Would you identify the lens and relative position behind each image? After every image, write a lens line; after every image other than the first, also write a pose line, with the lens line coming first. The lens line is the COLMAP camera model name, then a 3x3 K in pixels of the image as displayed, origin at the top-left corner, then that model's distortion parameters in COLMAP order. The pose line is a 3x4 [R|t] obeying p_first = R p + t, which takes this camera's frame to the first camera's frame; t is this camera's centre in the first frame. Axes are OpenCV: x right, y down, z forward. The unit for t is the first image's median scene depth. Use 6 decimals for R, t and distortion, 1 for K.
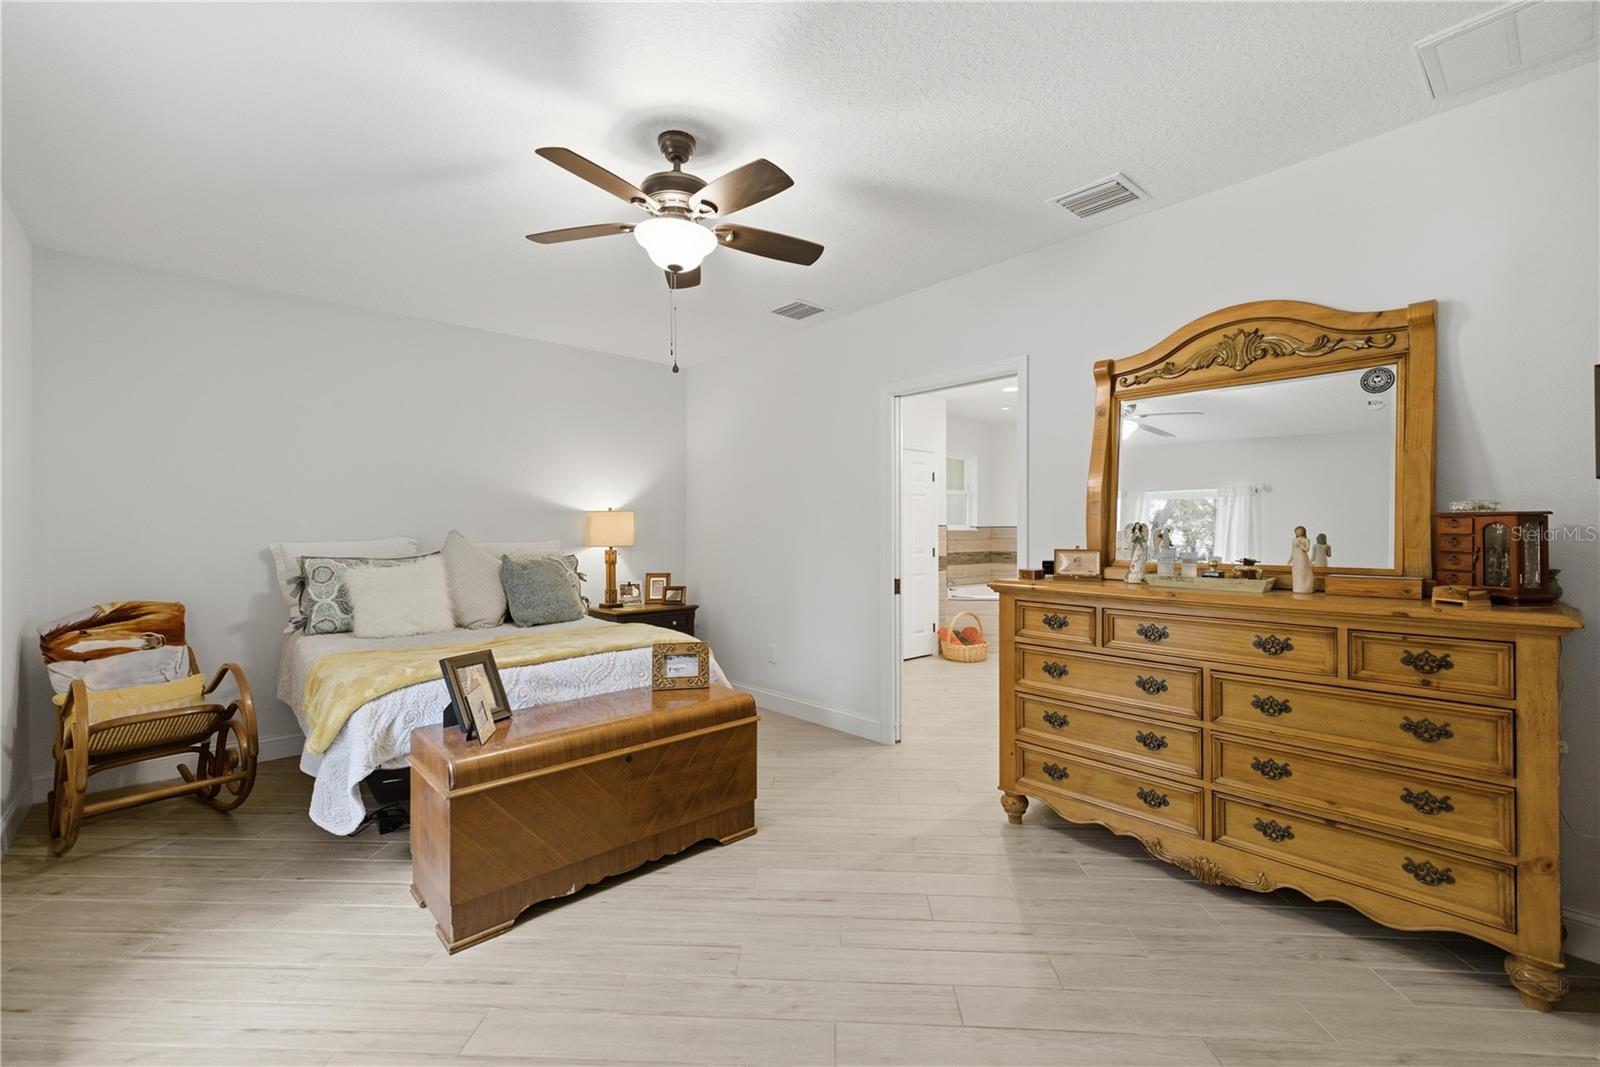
lens RADIAL K [[673.5, 0, 792.3], [0, 673.5, 526.4], [0, 0, 1]] dist [0.010156, -0.001104]
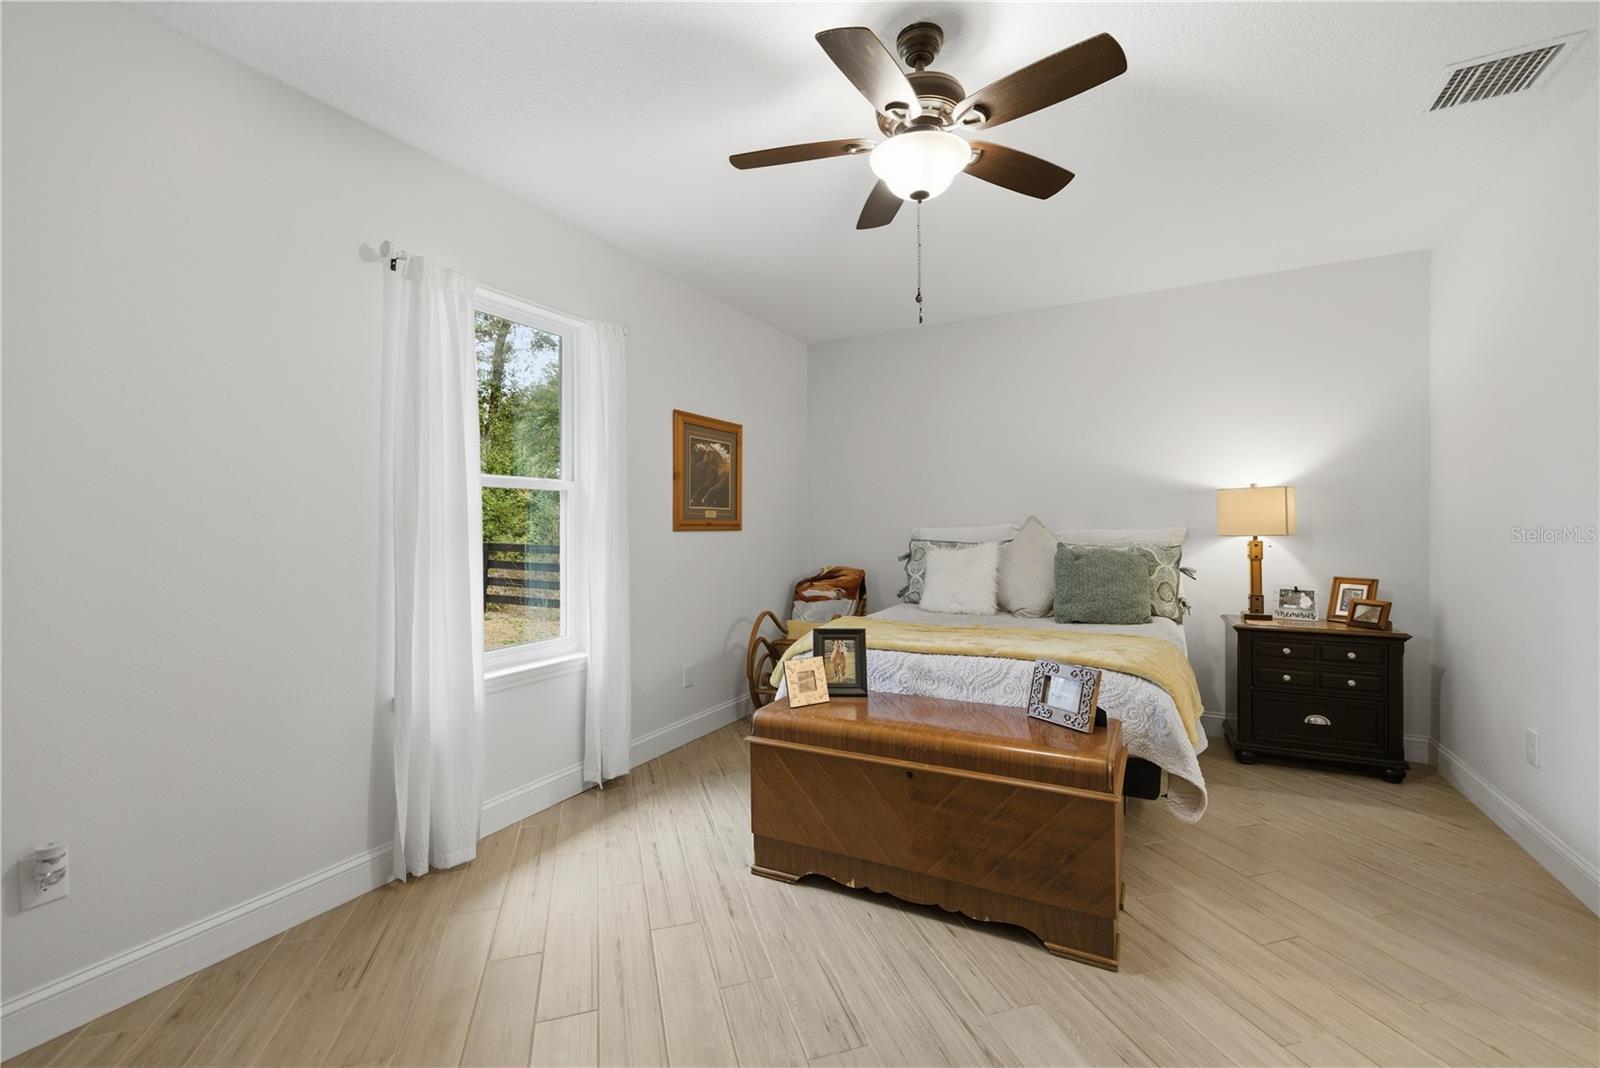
lens RADIAL K [[673.5, 0, 792.3], [0, 673.5, 526.9], [0, 0, 1]] dist [0.010156, -0.001104]
pose [[0.348611, 0.004442, -0.937257, 0.436216], [0.013346, 0.999864, 0.009703, 0.009541], [0.937173, -0.015891, 0.348504, 0.461051]]
